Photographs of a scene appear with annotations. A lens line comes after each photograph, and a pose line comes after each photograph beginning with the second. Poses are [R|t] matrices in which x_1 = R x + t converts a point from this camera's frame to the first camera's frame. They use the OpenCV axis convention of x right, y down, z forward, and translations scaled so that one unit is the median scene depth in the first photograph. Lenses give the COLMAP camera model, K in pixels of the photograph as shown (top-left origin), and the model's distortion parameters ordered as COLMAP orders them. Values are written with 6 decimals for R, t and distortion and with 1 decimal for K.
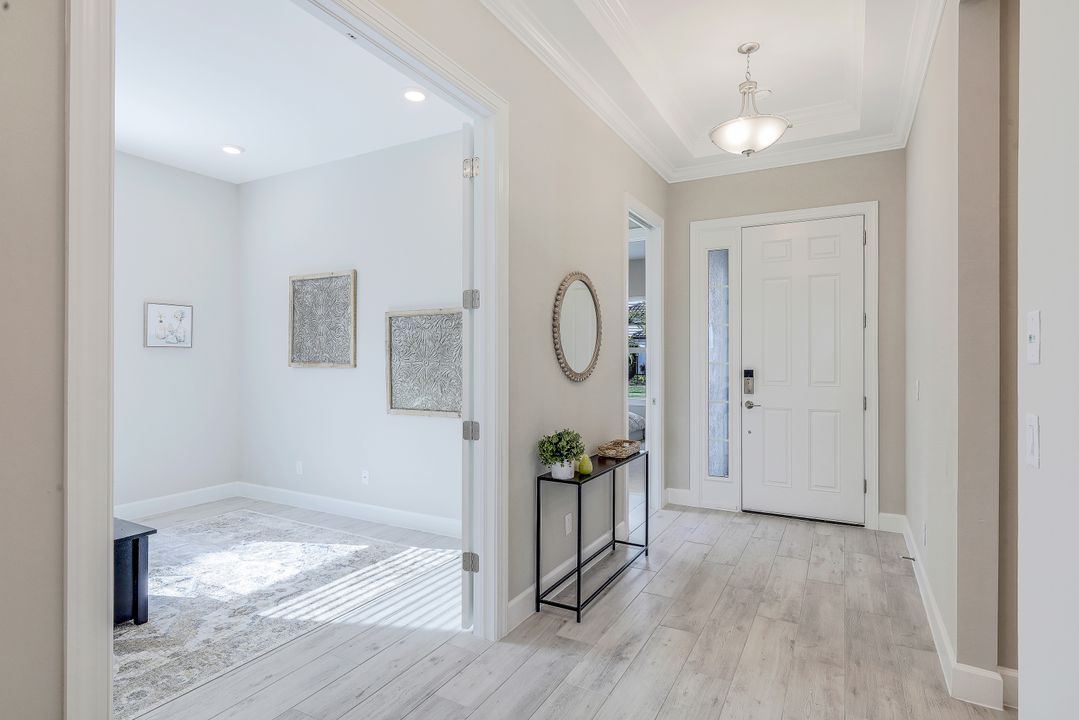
lens RADIAL K [[553.2, 0, 539.8], [0, 553.2, 357.0], [0, 0, 1]] dist [-0.003017, -0.001242]
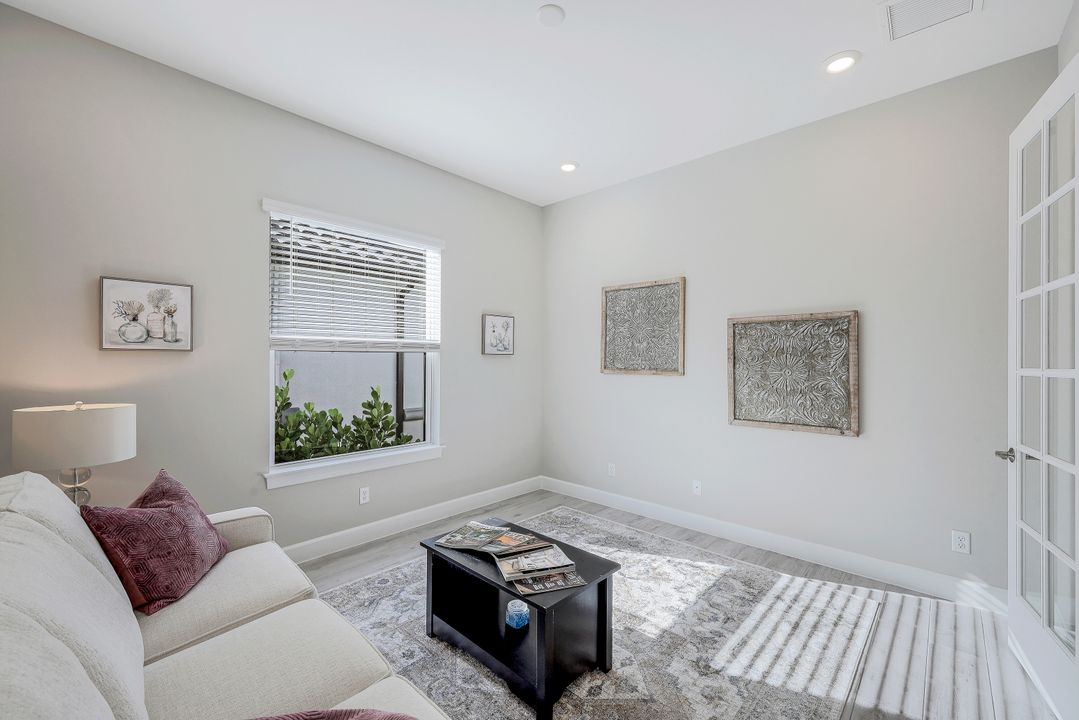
lens RADIAL K [[439.5, 0, 541.7], [0, 439.5, 359.6], [0, 0, 1]] dist [-0.004107, -0.000628]
pose [[0.969679, 0.004217, -0.244345, -0.397817], [-0.003504, 0.999988, 0.003352, -0.011301], [0.244357, -0.002394, 0.969682, 0.177994]]
